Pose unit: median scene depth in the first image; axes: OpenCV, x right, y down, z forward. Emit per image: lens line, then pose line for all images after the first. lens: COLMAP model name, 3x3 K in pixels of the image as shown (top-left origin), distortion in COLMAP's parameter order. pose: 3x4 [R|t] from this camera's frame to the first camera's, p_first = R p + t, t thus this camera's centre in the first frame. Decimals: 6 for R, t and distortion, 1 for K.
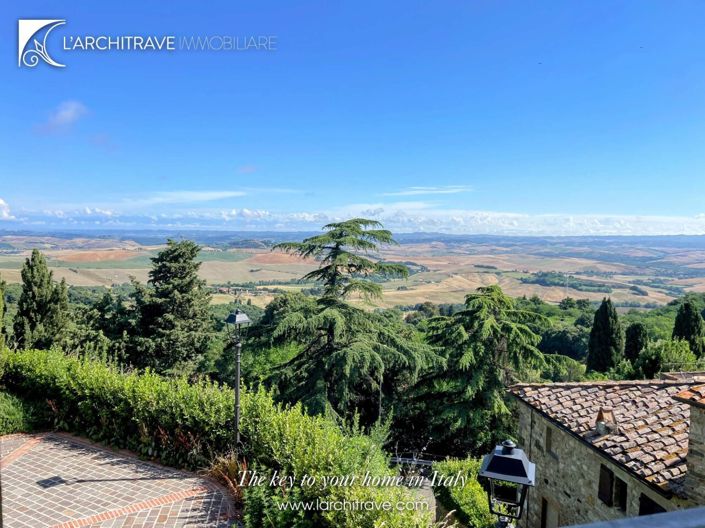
lens RADIAL K [[536.1, 0, 352.1], [0, 536.1, 262.6], [0, 0, 1]] dist [0.069482, -0.048418]
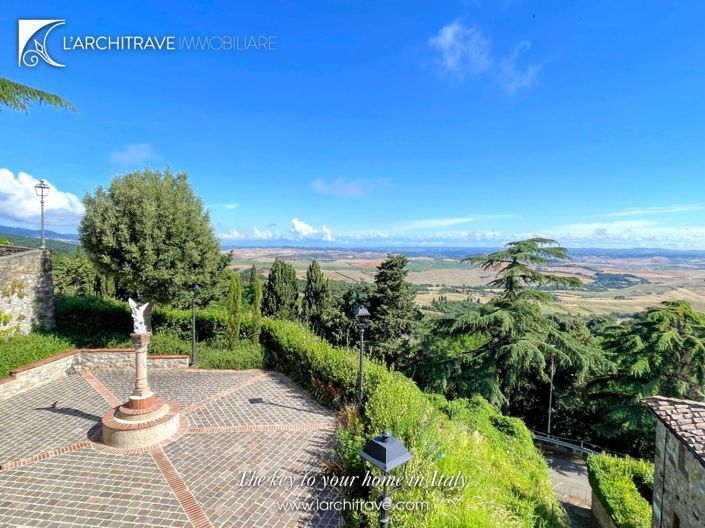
lens RADIAL K [[392.5, 0, 353.3], [0, 392.5, 259.7], [0, 0, 1]] dist [-0.001355, 0.002887]
pose [[0.871965, 0.014838, -0.489344, 0.097098], [-0.027815, 0.999428, -0.019260, -0.004413], [0.488778, 0.030405, 0.871878, 0.030193]]
